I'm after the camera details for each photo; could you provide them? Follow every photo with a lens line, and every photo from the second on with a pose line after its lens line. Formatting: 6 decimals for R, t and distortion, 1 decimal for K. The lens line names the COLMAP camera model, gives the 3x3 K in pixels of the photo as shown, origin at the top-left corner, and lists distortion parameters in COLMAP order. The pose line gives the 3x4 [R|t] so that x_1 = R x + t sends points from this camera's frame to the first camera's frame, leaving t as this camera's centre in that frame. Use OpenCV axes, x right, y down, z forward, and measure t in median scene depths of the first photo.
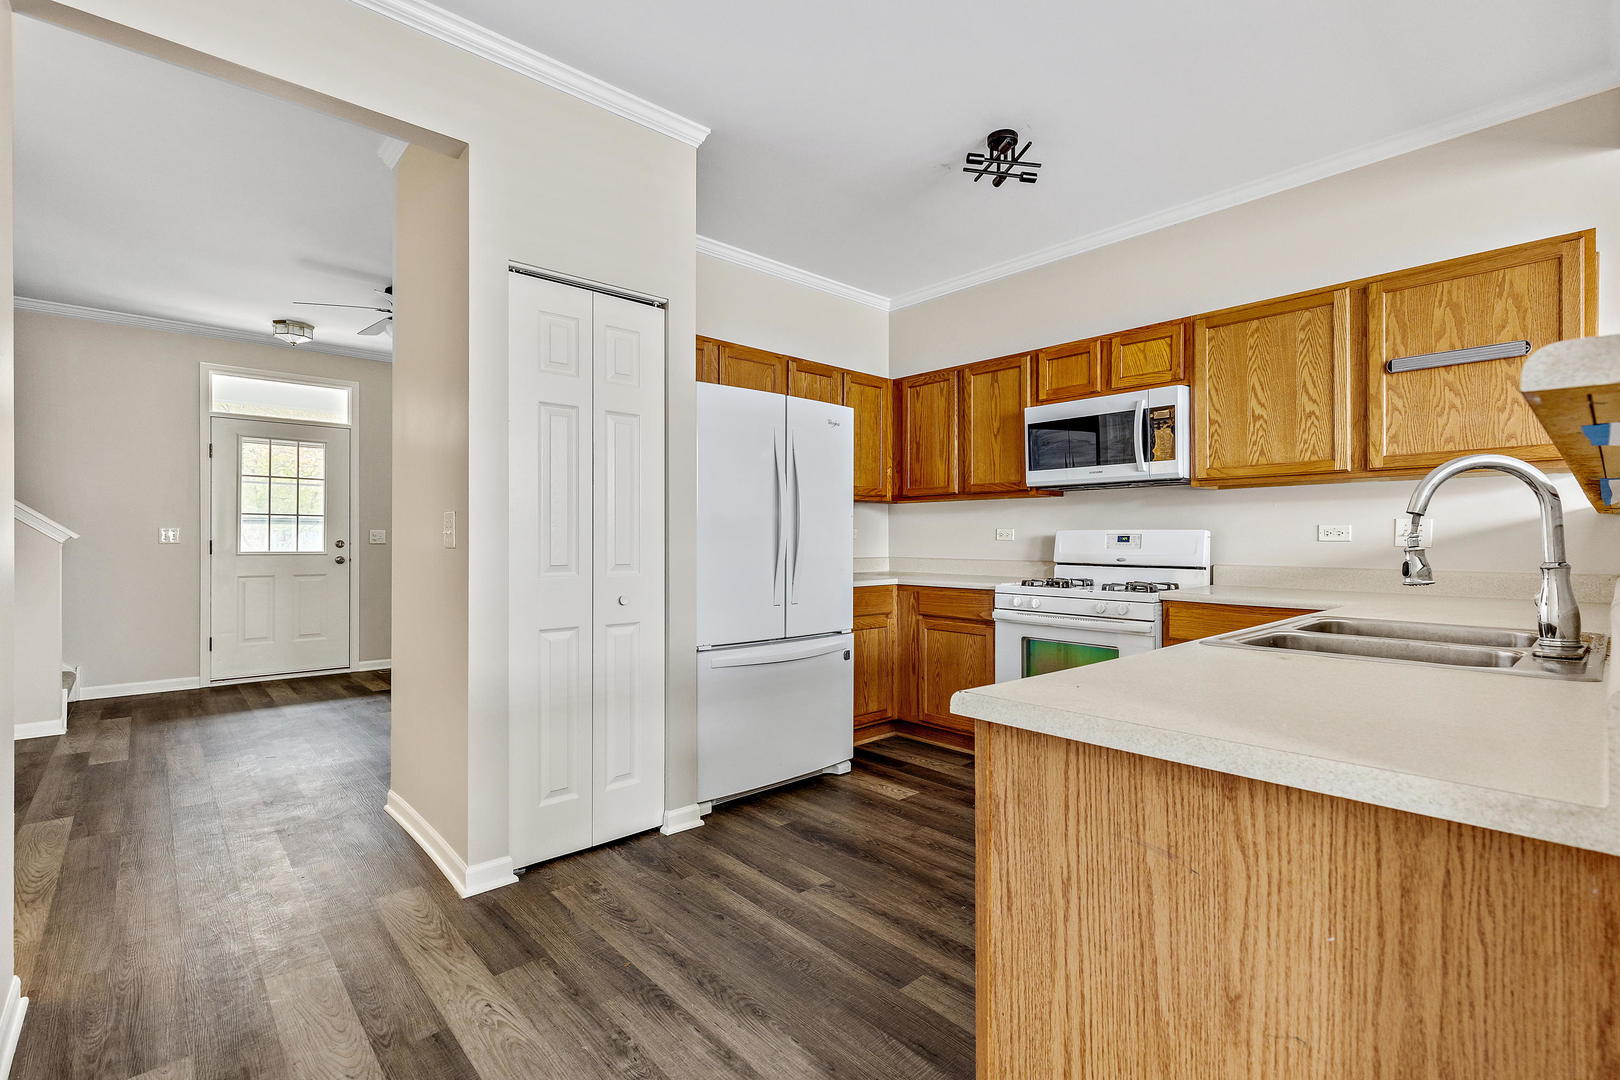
lens RADIAL K [[723.8, 0, 810.3], [0, 723.8, 540.4], [0, 0, 1]] dist [0.000649, 0.000078]
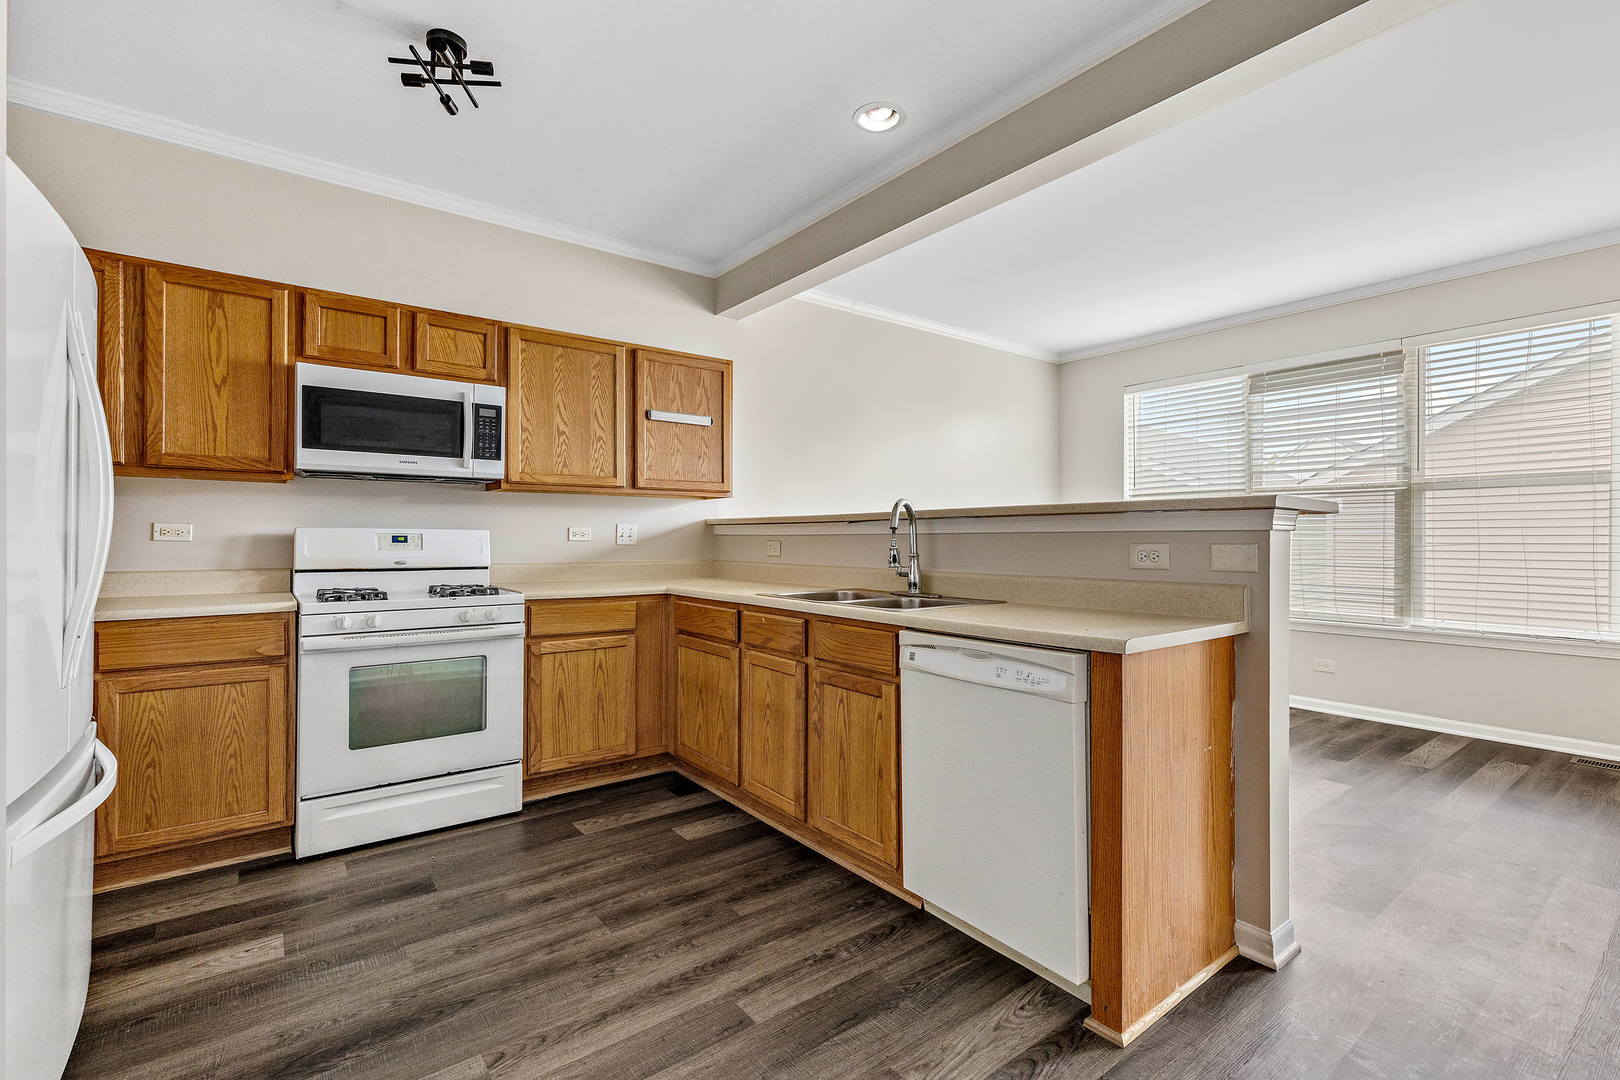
lens RADIAL K [[723.8, 0, 811.9], [0, 723.8, 533.8], [0, 0, 1]] dist [0.000649, 0.000078]
pose [[0.085870, 0.007618, 0.996277, -0.453825], [-0.000376, 0.999971, -0.007613, -0.002467], [-0.996306, 0.000279, 0.085870, 0.478166]]
